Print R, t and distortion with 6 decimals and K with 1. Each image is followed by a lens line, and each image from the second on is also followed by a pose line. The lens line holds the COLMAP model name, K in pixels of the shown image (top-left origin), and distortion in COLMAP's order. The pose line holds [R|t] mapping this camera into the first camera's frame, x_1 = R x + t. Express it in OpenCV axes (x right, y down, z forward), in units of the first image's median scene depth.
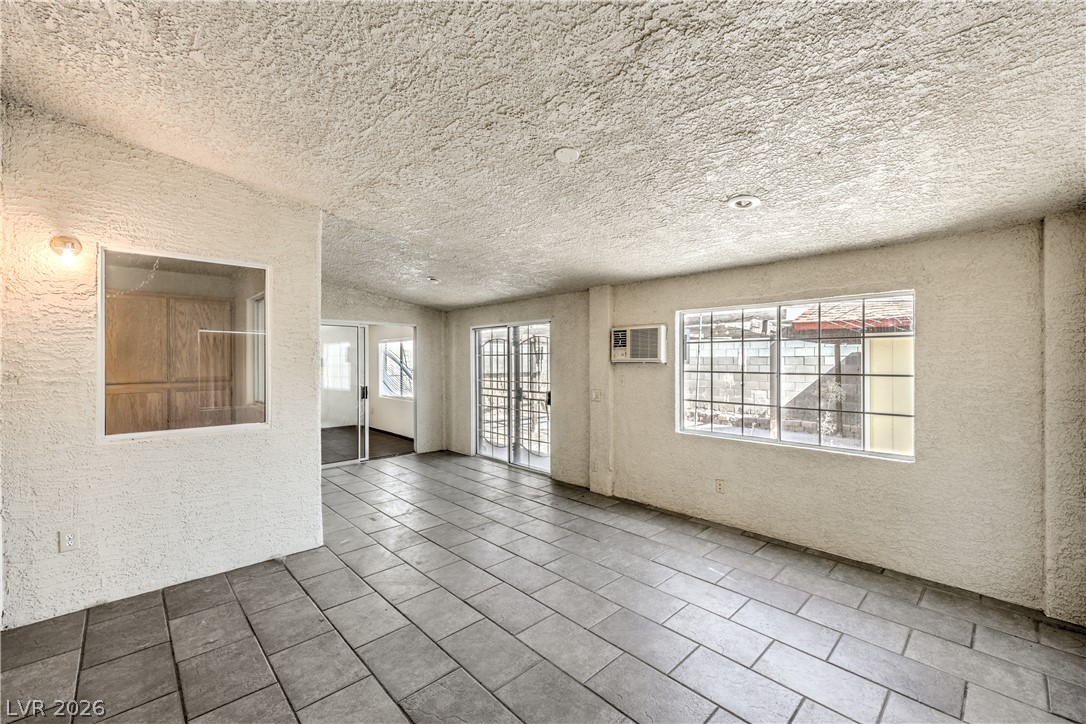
lens RADIAL K [[446.4, 0, 552.6], [0, 446.4, 363.8], [0, 0, 1]] dist [0.002587, 0.000752]
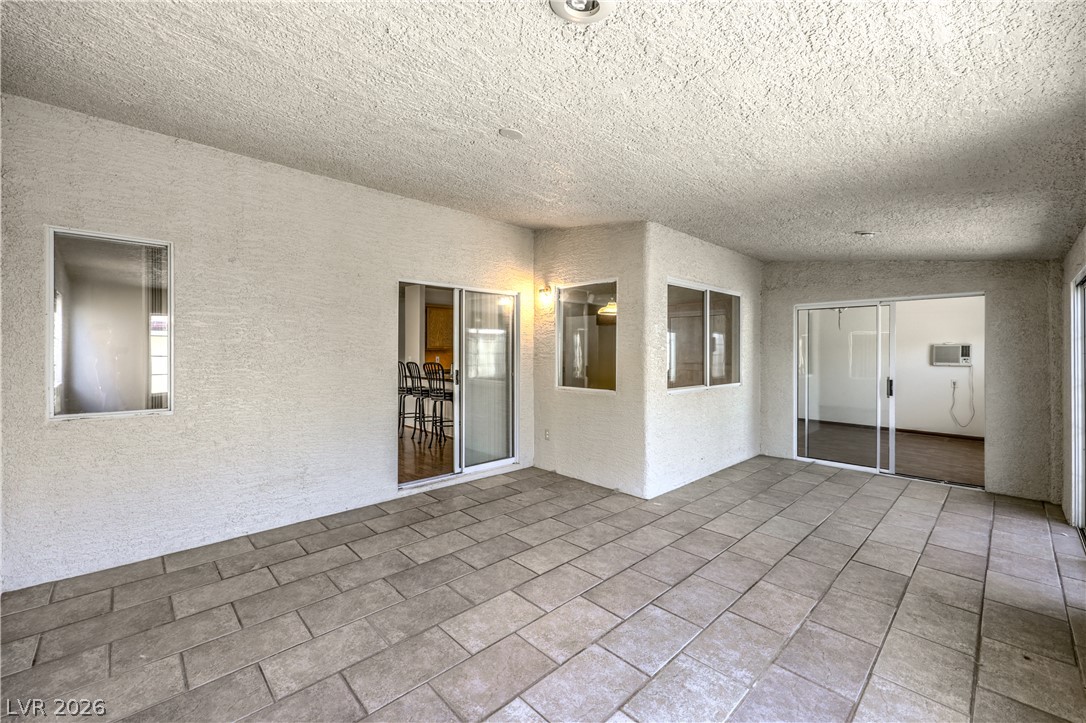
lens RADIAL K [[446.4, 0, 547.5], [0, 446.4, 353.6], [0, 0, 1]] dist [0.002587, 0.000752]
pose [[-0.010984, 0.007977, -0.999908, 0.786327], [-0.008764, 0.999929, 0.008074, 0.006337], [0.999901, 0.008852, -0.010913, 0.842895]]
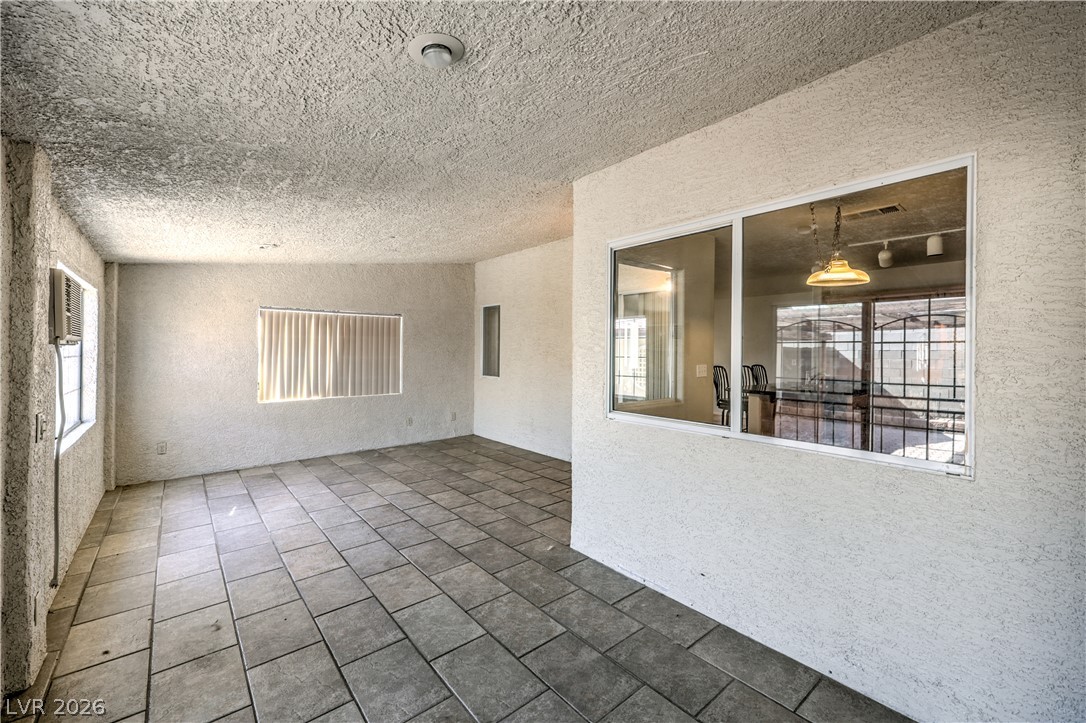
lens RADIAL K [[446.4, 0, 551.5], [0, 446.4, 350.3], [0, 0, 1]] dist [0.002587, 0.000752]
pose [[-0.996973, -0.005118, 0.077584, -0.627361], [-0.004636, 0.999969, 0.006393, -0.004805], [-0.077615, 0.006014, -0.996965, 2.192240]]
